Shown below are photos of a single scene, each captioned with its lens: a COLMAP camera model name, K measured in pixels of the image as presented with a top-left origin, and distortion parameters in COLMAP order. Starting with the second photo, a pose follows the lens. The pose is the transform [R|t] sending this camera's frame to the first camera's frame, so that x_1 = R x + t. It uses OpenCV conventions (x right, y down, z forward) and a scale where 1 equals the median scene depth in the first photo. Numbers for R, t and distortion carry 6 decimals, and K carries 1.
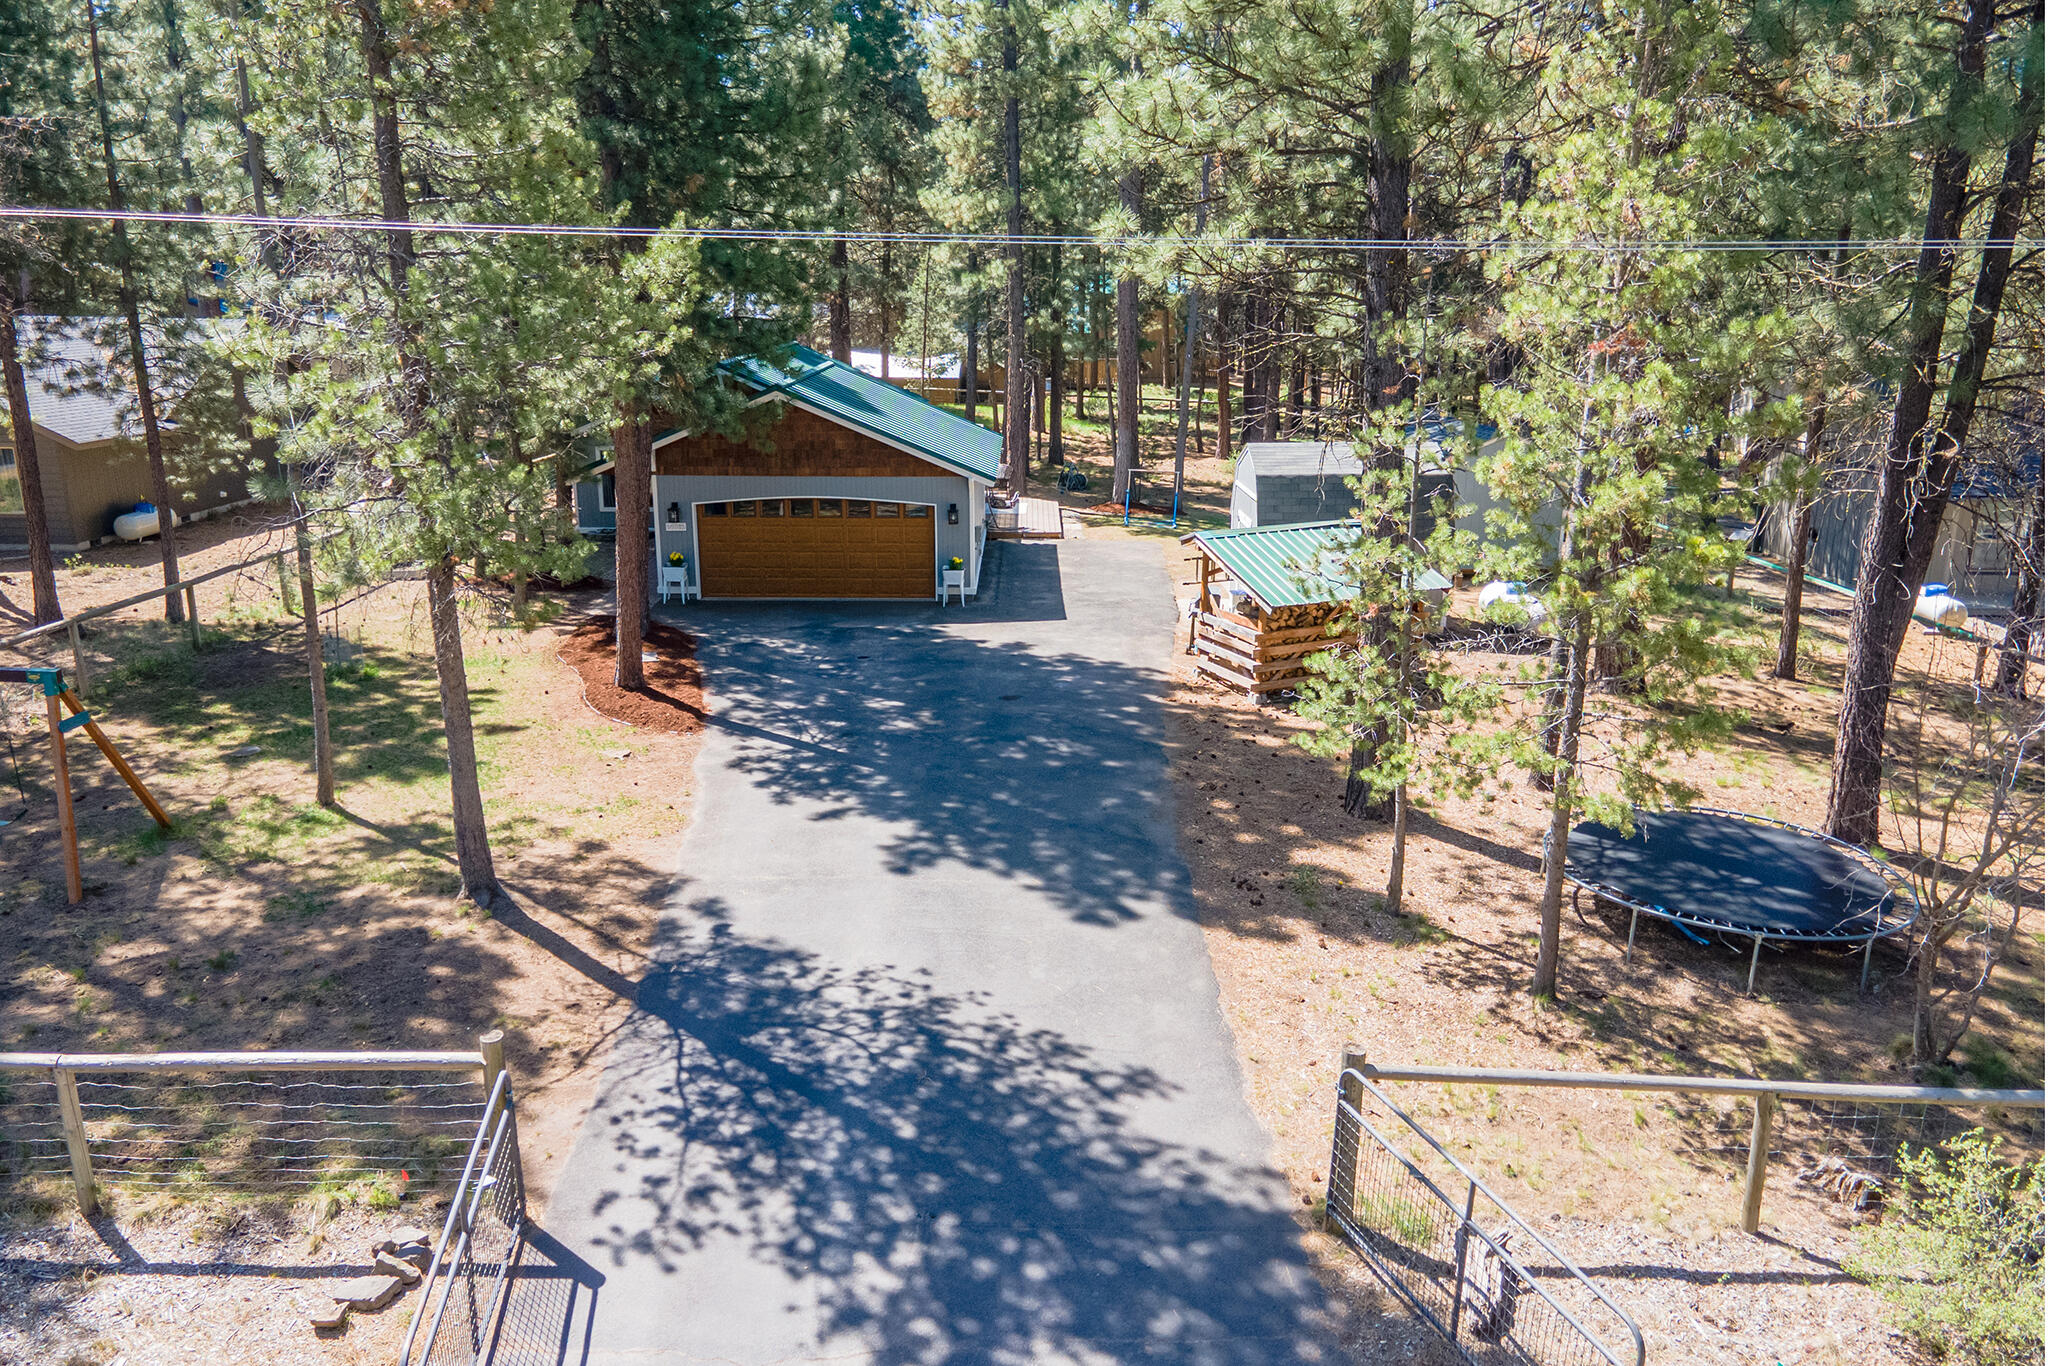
lens RADIAL K [[1494.3, 0, 1014.8], [0, 1494.3, 692.8], [0, 0, 1]] dist [0.017365, 0.018891]
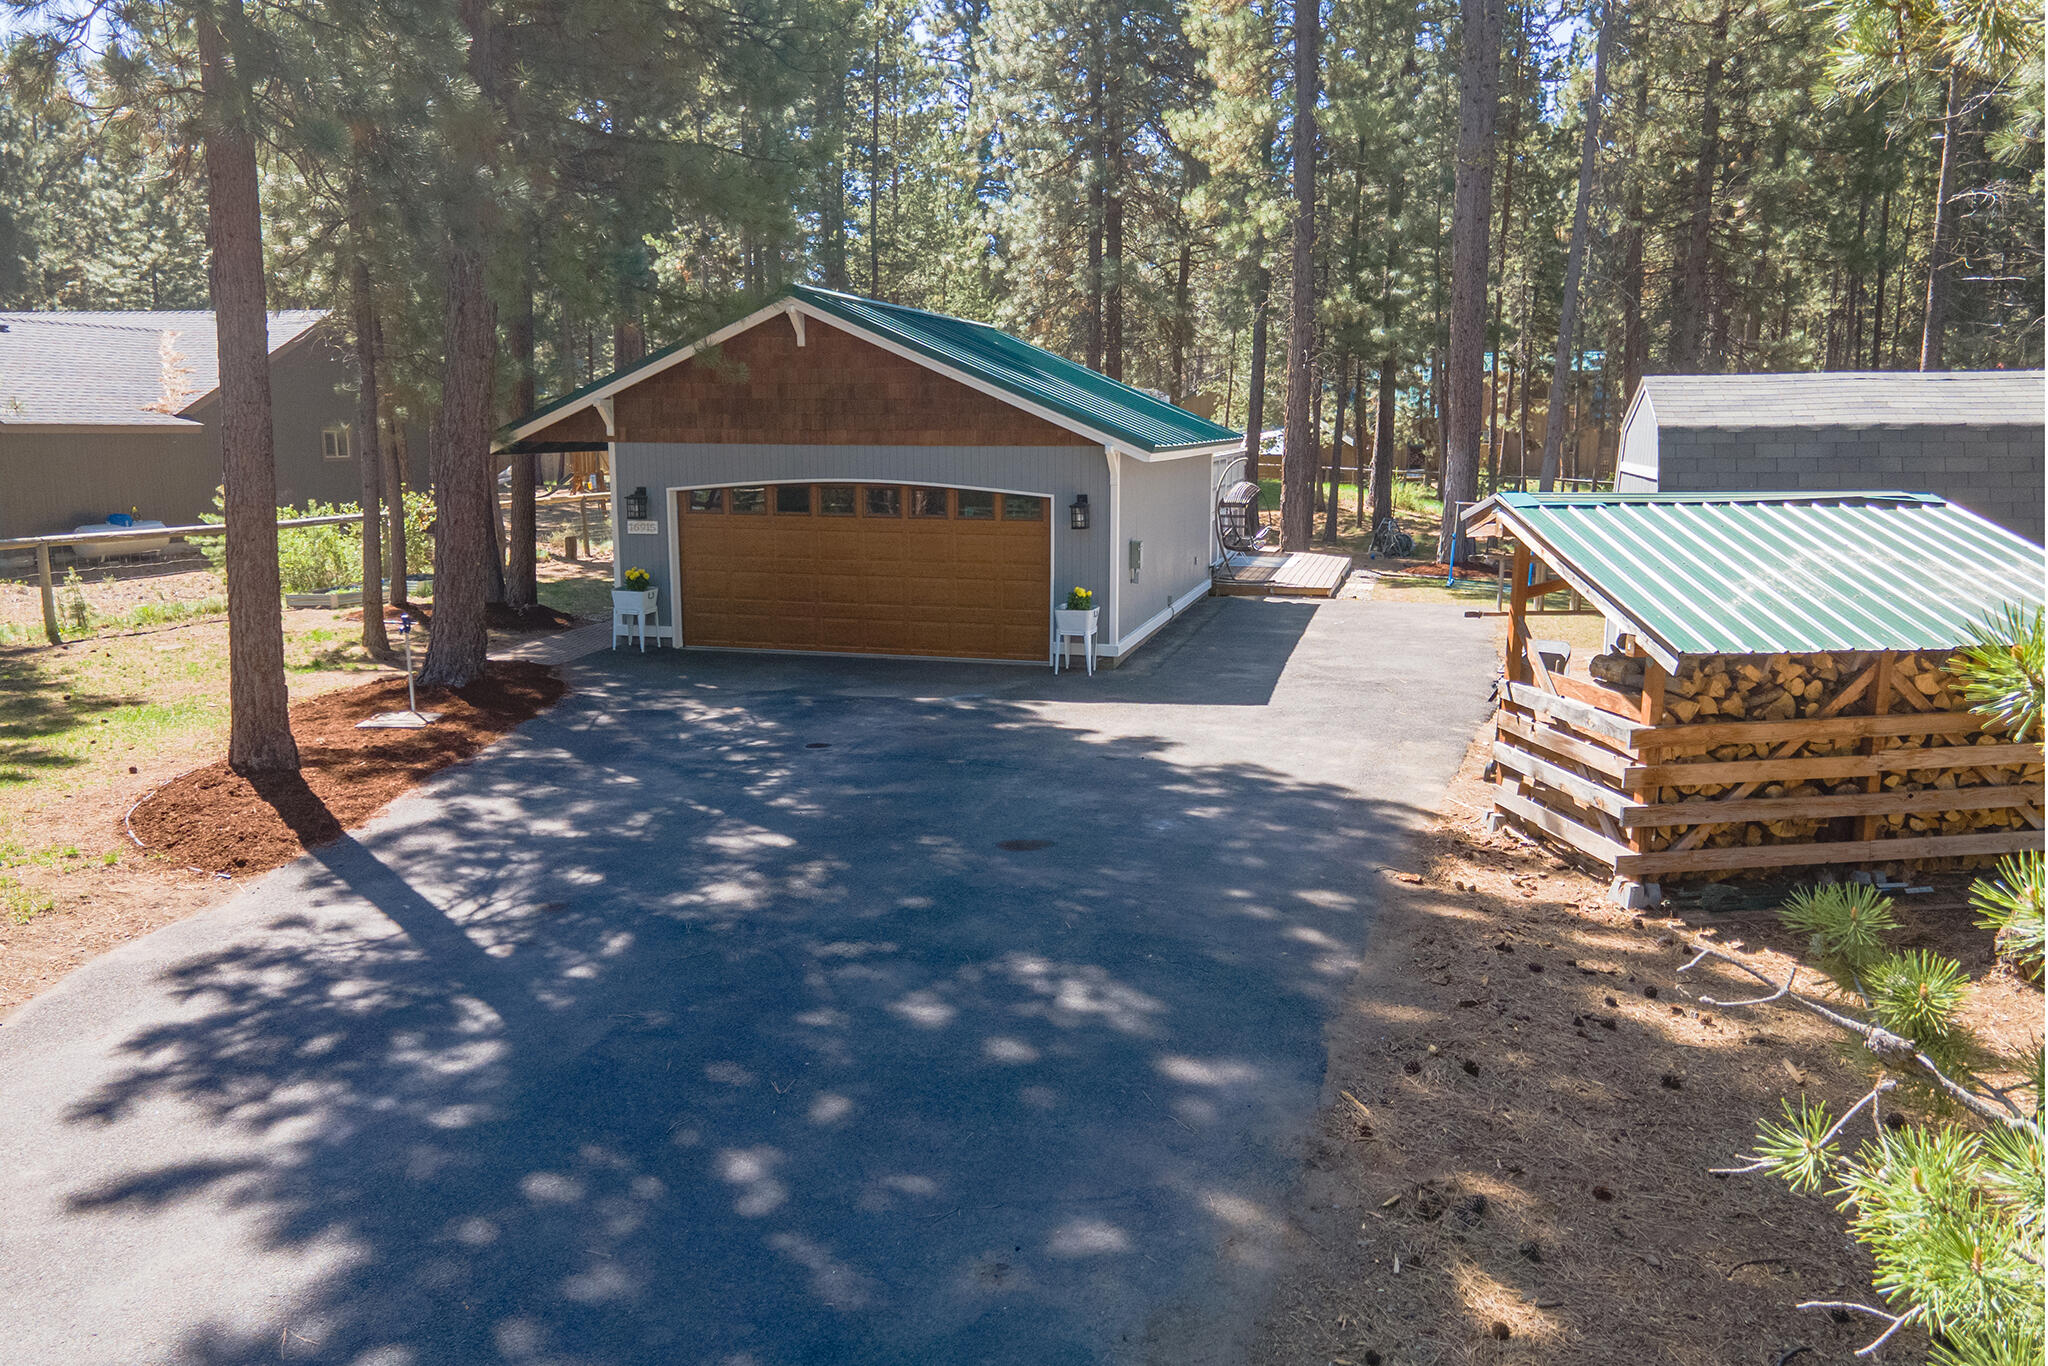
lens RADIAL K [[1494.3, 0, 1025.8], [0, 1494.3, 683.0], [0, 0, 1]] dist [0.017365, 0.018891]
pose [[0.968259, 0.044559, -0.245946, 0.134489], [-0.067551, 0.994016, -0.085849, -0.008616], [0.240649, 0.099738, 0.965474, 0.759210]]
